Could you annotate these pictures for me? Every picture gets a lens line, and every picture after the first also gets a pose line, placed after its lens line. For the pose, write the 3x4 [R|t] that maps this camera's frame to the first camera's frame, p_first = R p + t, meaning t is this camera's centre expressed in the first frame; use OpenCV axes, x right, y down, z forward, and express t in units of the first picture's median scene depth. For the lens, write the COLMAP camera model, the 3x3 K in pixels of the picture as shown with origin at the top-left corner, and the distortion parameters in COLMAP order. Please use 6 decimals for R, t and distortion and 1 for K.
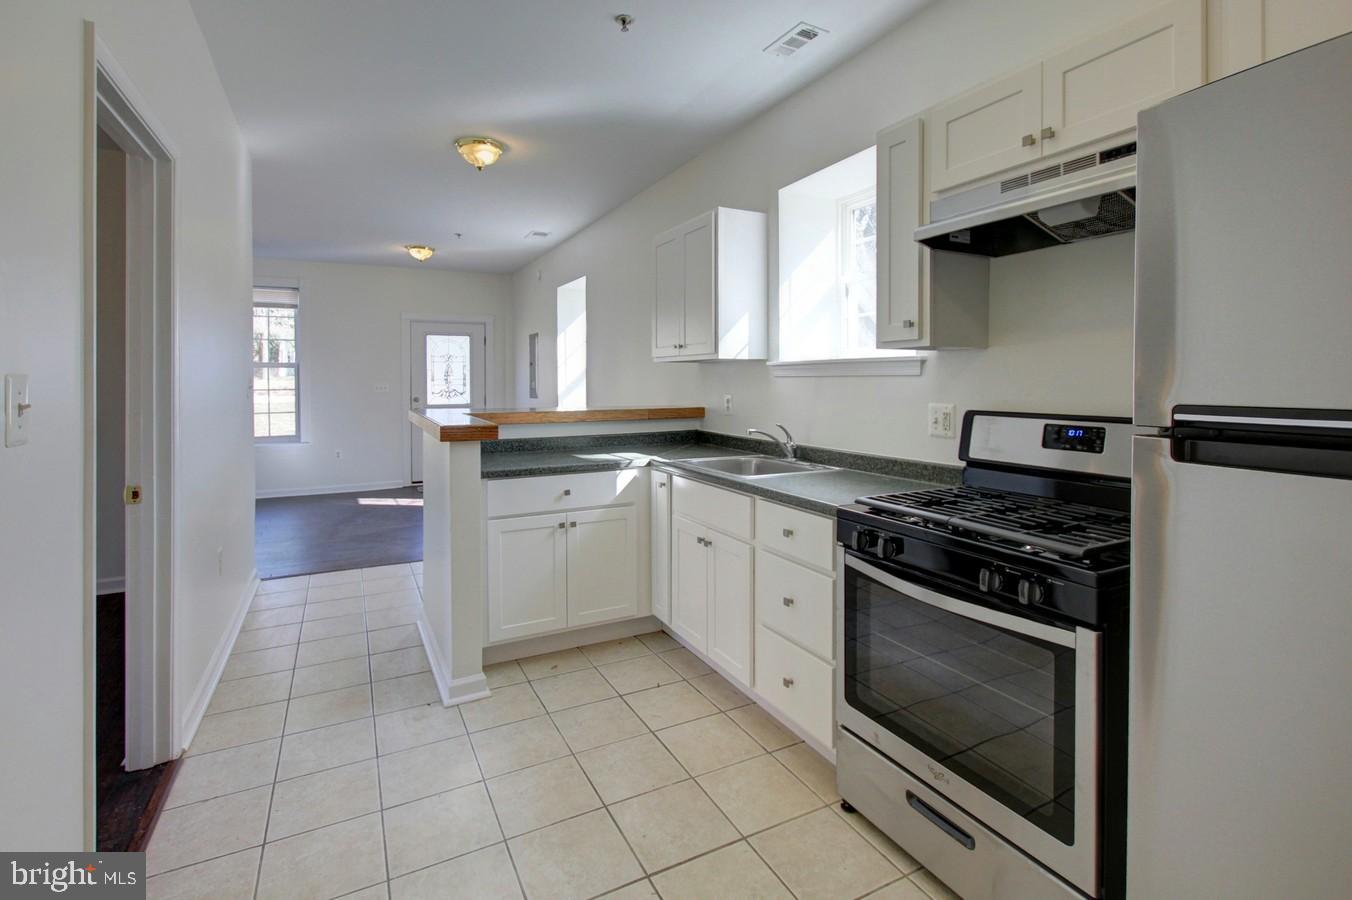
lens RADIAL K [[636.6, 0, 668.2], [0, 636.6, 385.4], [0, 0, 1]] dist [0.005812, 0.002816]
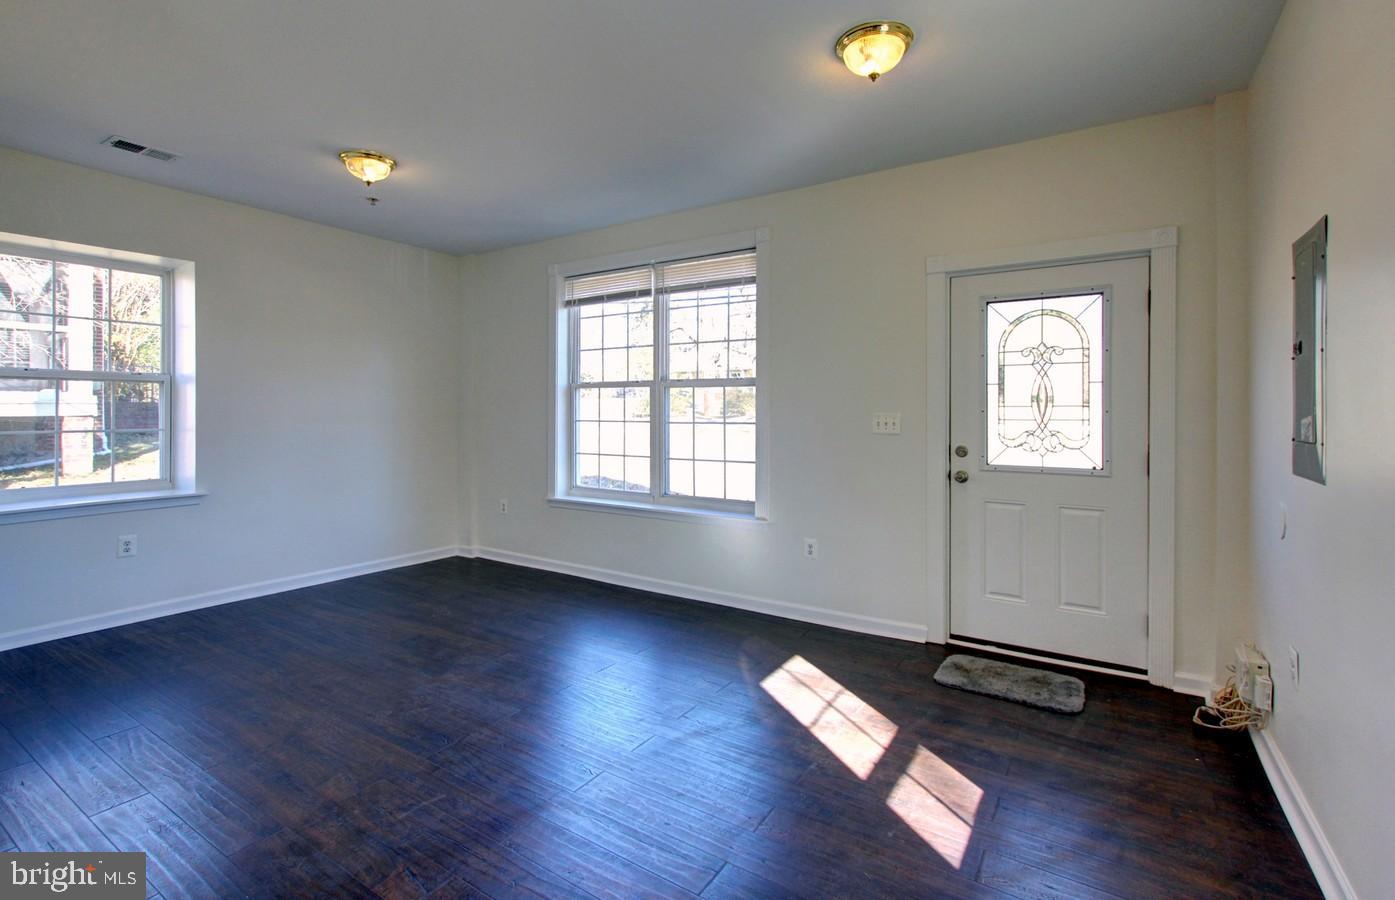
lens RADIAL K [[644.6, 0, 688.4], [0, 644.6, 407.7], [0, 0, 1]] dist [0.012838, 0.000268]
pose [[0.499207, 0.005072, -0.866468, -0.335152], [-0.009015, 0.999959, 0.000660, -0.023375], [0.866436, 0.007481, 0.499233, 2.041892]]
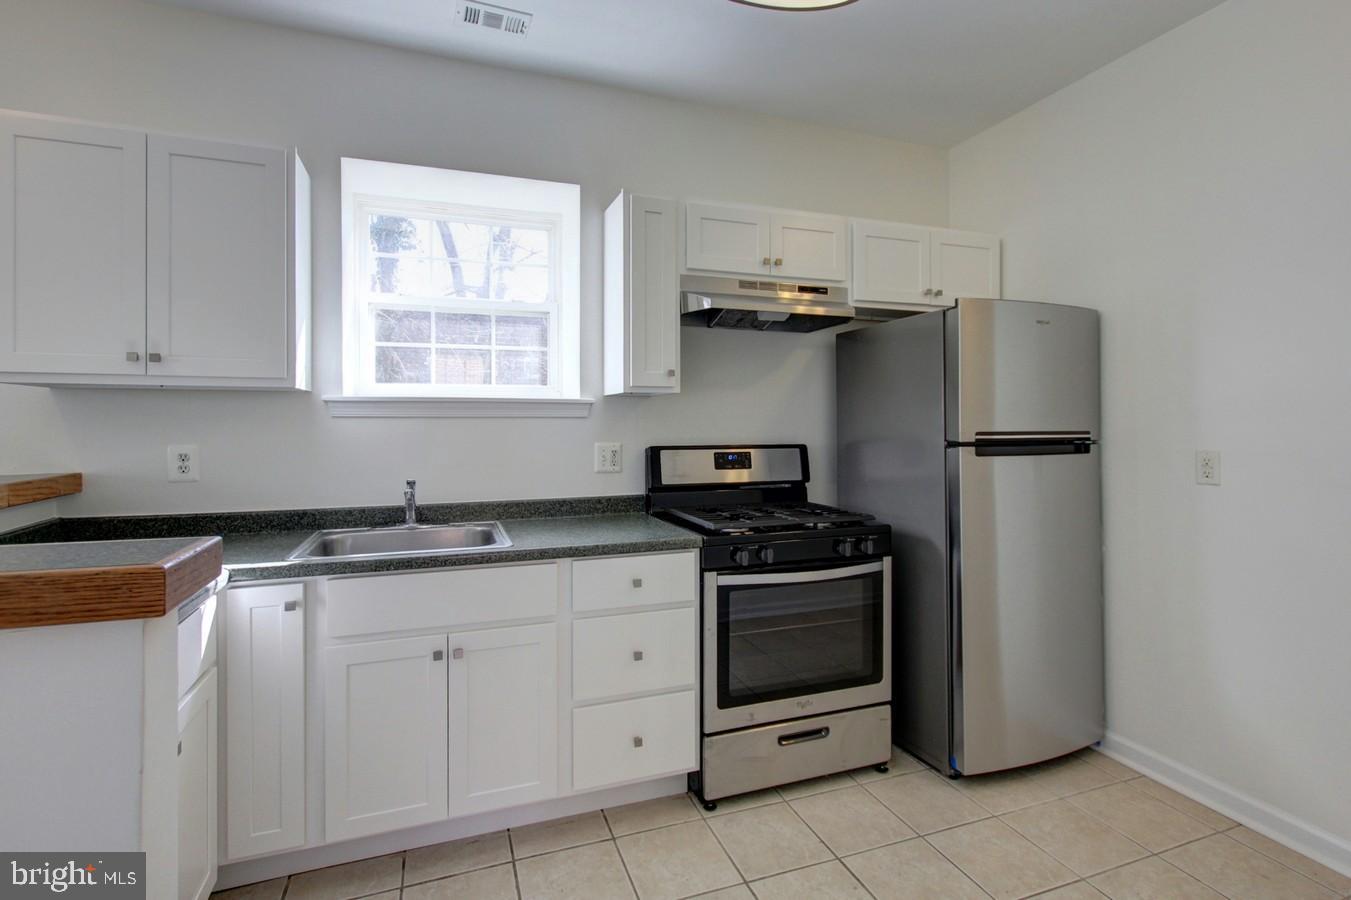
lens RADIAL K [[636.2, 0, 662.1], [0, 636.2, 417.5], [0, 0, 1]] dist [0.005812, 0.002816]
pose [[0.129914, 0.010276, 0.991472, -0.665492], [0.008850, 0.999894, -0.011522, -0.002192], [-0.991486, 0.010271, 0.129810, 0.746551]]
